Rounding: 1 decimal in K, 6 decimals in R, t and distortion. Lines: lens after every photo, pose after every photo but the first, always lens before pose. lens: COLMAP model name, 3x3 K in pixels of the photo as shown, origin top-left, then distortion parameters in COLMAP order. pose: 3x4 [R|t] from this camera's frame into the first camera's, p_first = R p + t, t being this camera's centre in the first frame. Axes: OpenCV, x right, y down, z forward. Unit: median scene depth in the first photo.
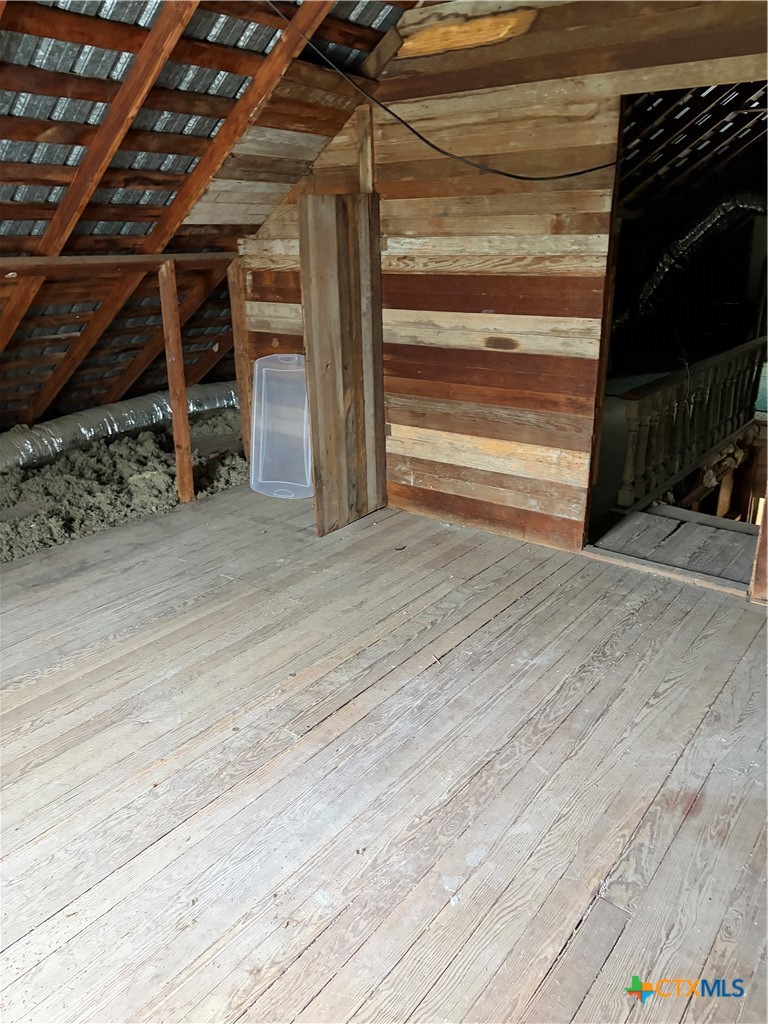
lens RADIAL K [[776.3, 0, 379.3], [0, 776.3, 513.8], [0, 0, 1]] dist [0.052074, -0.081264]
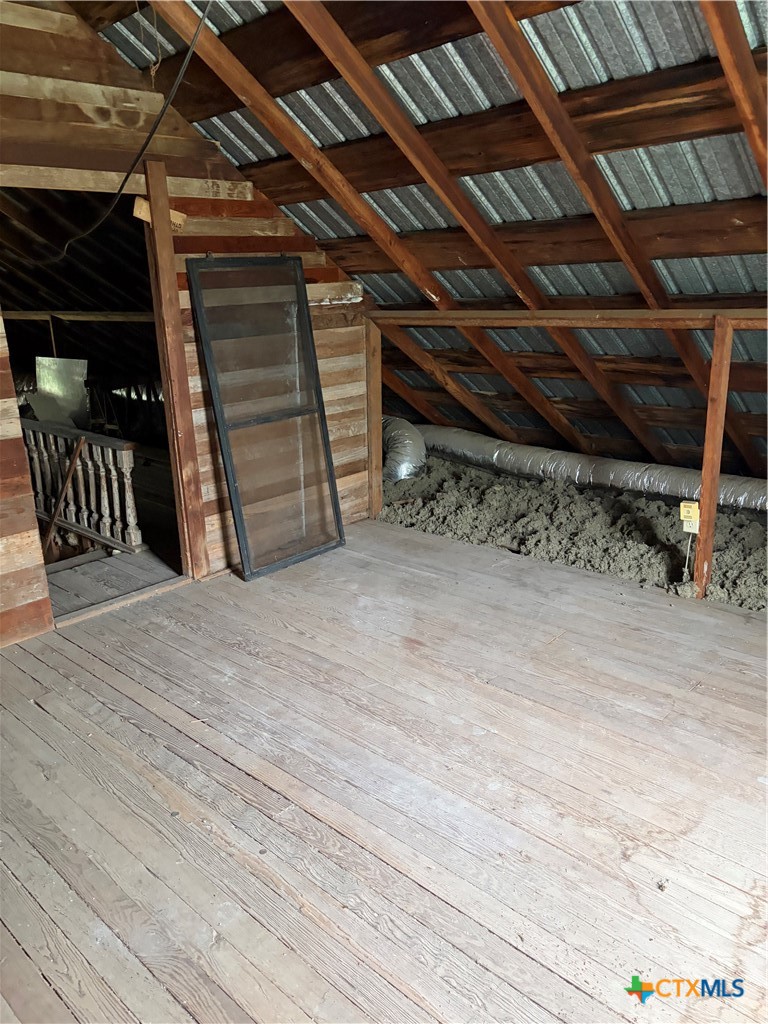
lens RADIAL K [[776.3, 0, 379.3], [0, 776.3, 513.8], [0, 0, 1]] dist [0.052074, -0.081264]
pose [[0.094340, -0.285194, 0.953816, -0.797540], [0.378515, 0.896412, 0.230592, -0.199345], [-0.920775, 0.339279, 0.192518, 0.496229]]
